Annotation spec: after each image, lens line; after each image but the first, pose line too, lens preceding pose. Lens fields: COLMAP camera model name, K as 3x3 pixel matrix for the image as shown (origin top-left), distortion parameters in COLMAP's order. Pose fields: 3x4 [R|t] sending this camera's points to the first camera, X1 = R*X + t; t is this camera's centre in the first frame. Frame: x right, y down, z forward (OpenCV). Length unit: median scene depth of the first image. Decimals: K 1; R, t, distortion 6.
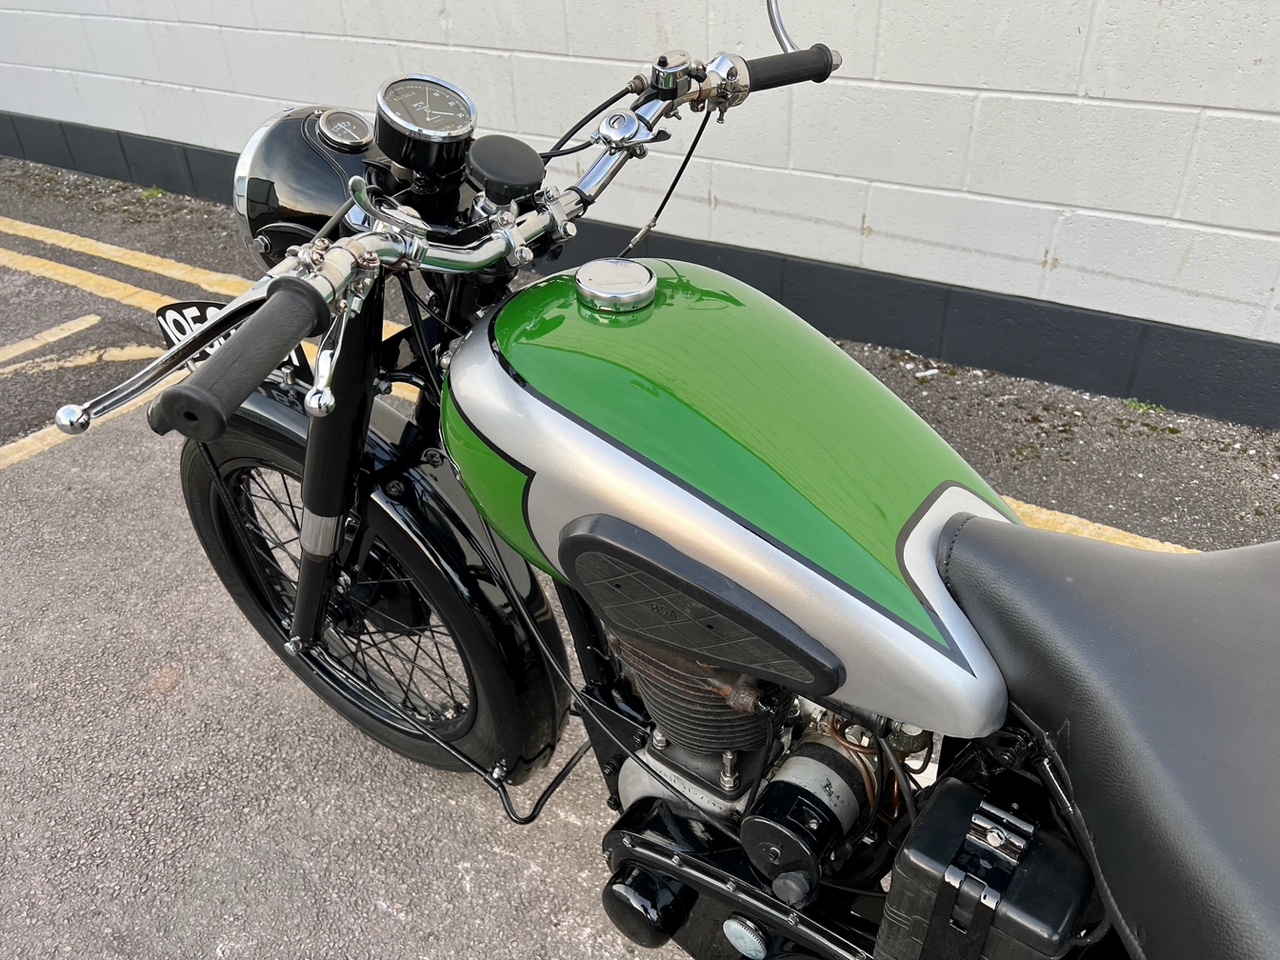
lens RADIAL K [[965.0, 0, 643.2], [0, 965.0, 488.2], [0, 0, 1]] dist [0.044434, -0.056423]
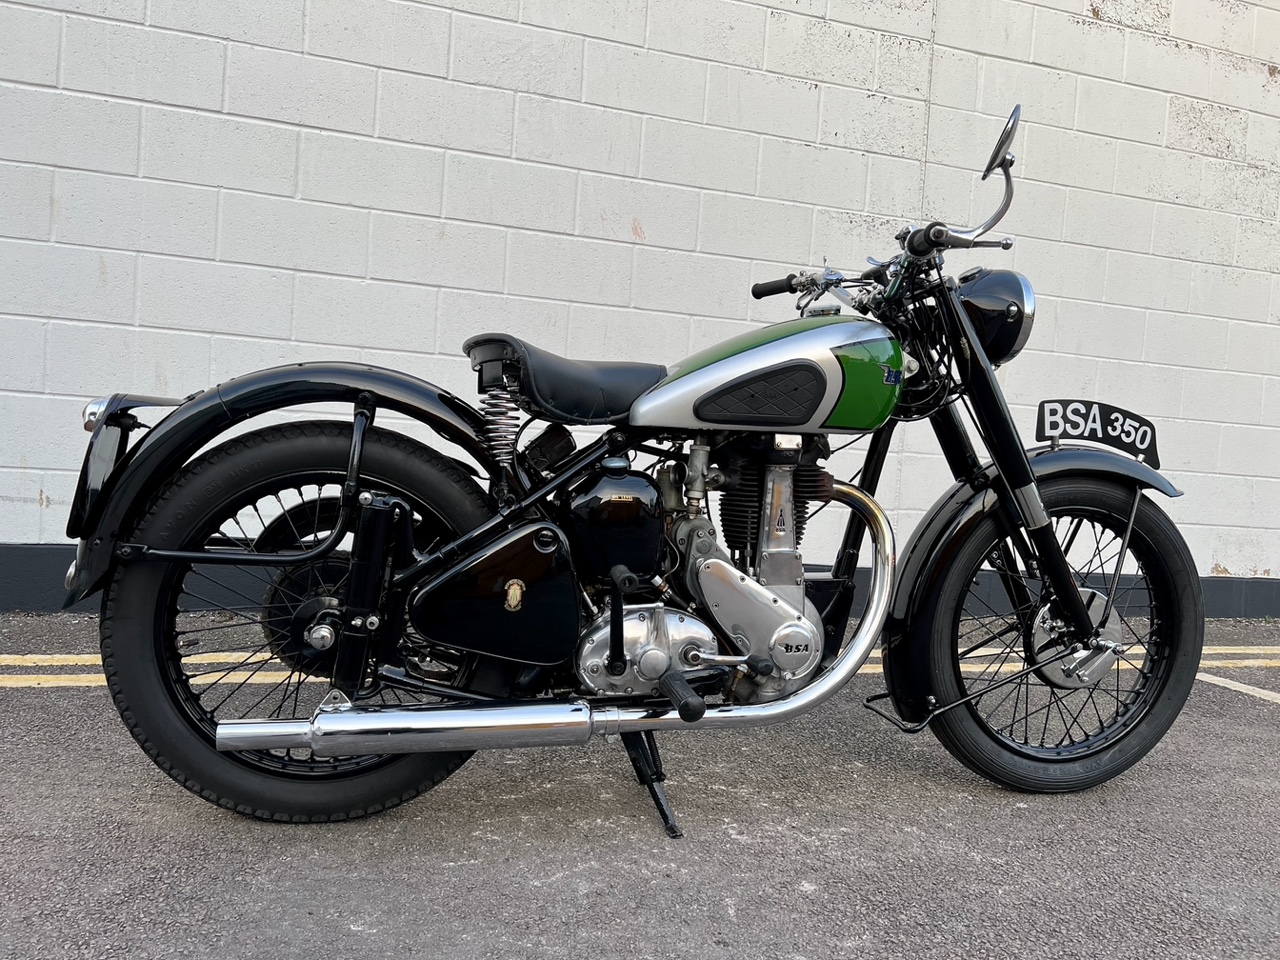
lens RADIAL K [[960.4, 0, 634.6], [0, 960.4, 487.9], [0, 0, 1]] dist [0.050071, -0.058981]
pose [[0.621421, 0.058031, 0.781325, -0.953270], [0.358410, 0.865731, -0.349359, 0.485112], [-0.696691, 0.497133, 0.517184, 0.072218]]
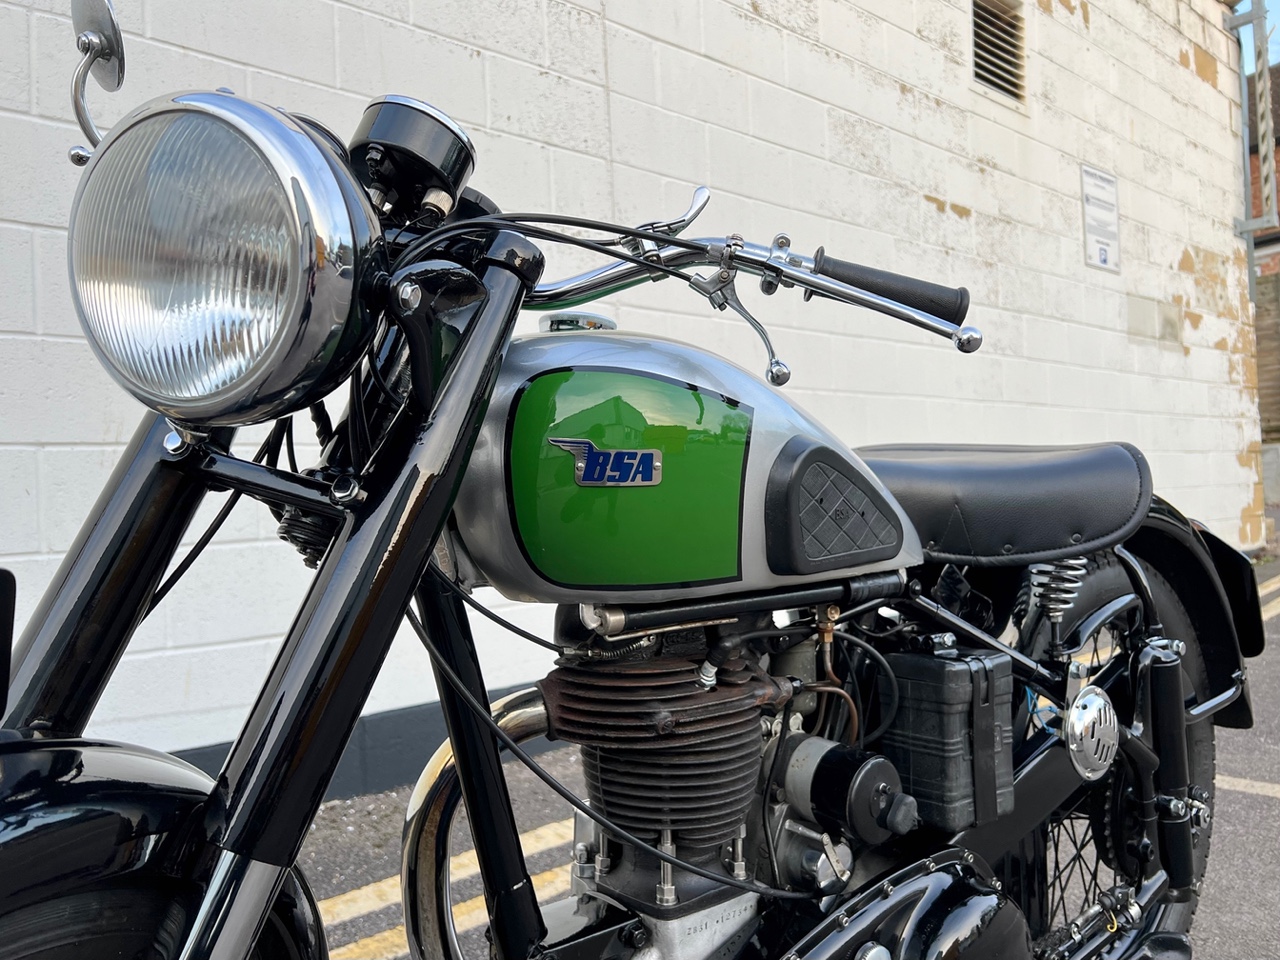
lens RADIAL K [[1012.4, 0, 633.1], [0, 1012.4, 478.3], [0, 0, 1]] dist [0.028760, -0.043149]
pose [[0.231935, 0.058266, 0.970985, -0.579156], [0.567375, 0.802709, -0.183694, 0.083921], [-0.790121, 0.593518, 0.153117, 0.473766]]
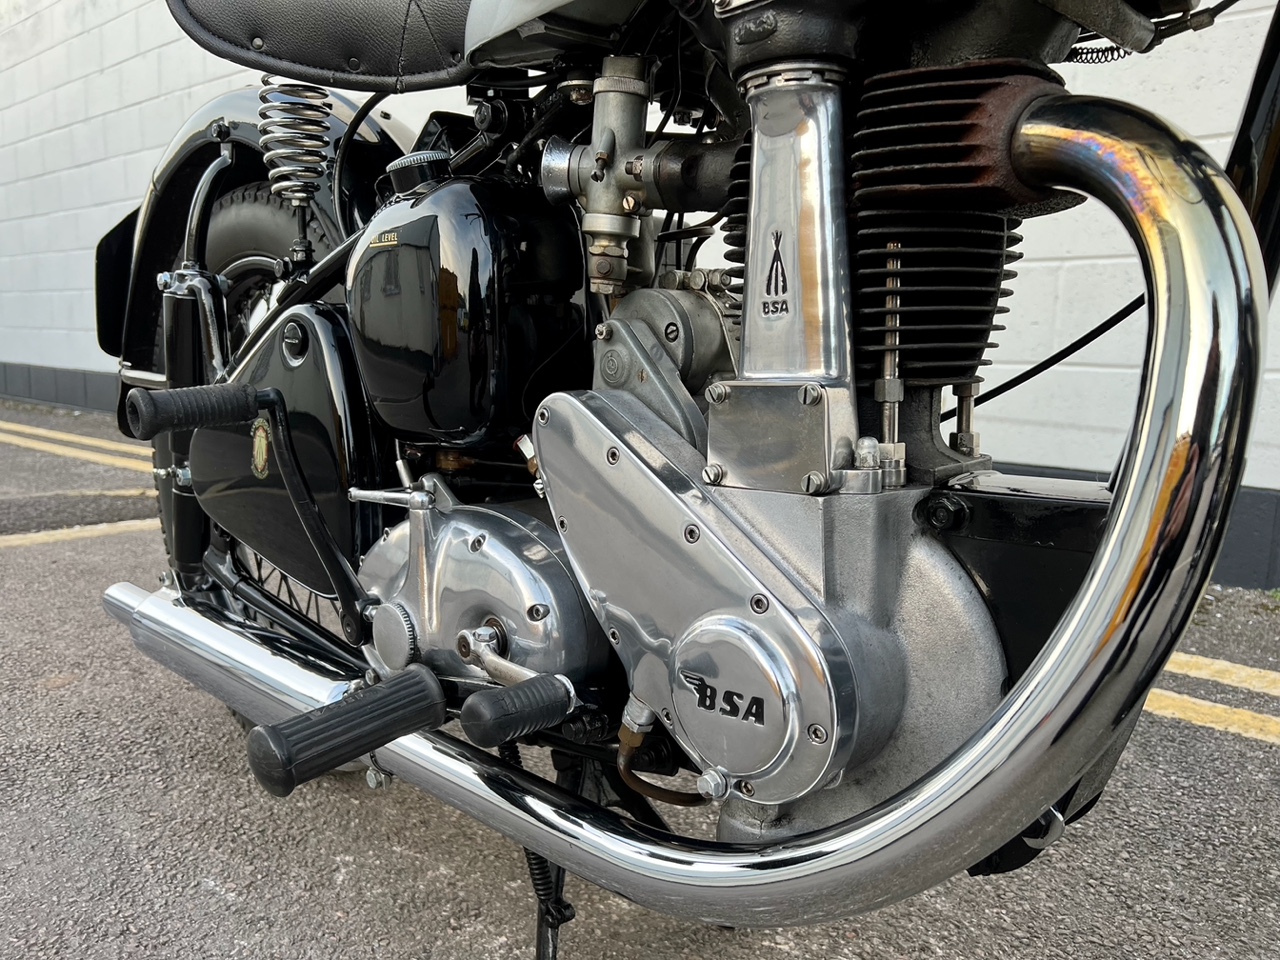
lens RADIAL K [[959.0, 0, 636.9], [0, 959.0, 487.2], [0, 0, 1]] dist [0.061277, -0.070188]
pose [[0.990248, 0.092431, -0.104234, 0.062826], [-0.128275, 0.896835, -0.423359, 0.400051], [0.054349, 0.432601, 0.899946, 0.284800]]
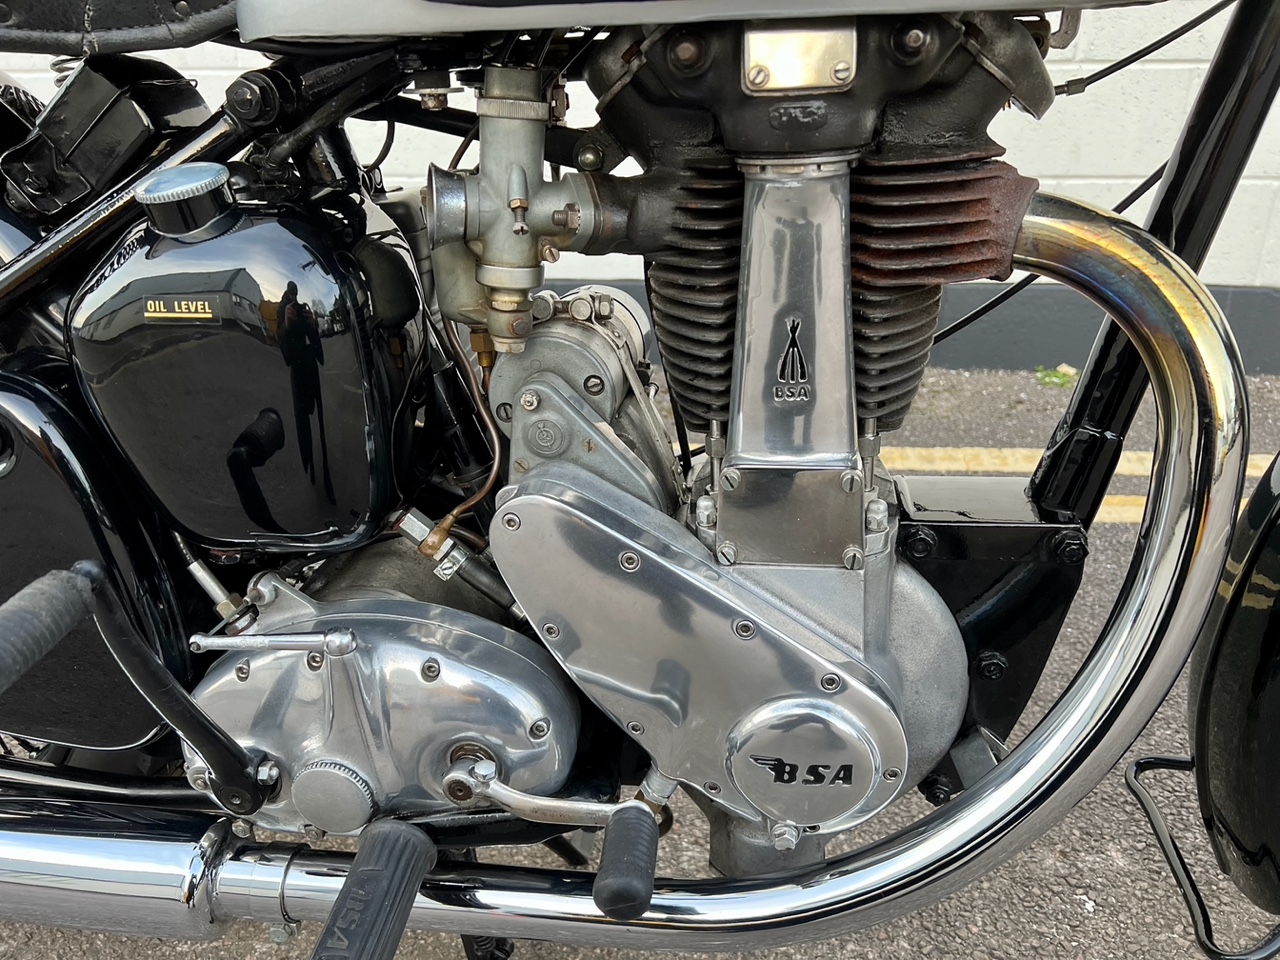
lens RADIAL K [[958.2, 0, 633.4], [0, 958.2, 483.4], [0, 0, 1]] dist [0.052554, -0.060209]
pose [[0.875980, -0.141094, 0.461250, -0.141062], [0.237289, 0.958600, -0.157416, 0.257884], [-0.419944, 0.247343, 0.873195, 0.309043]]
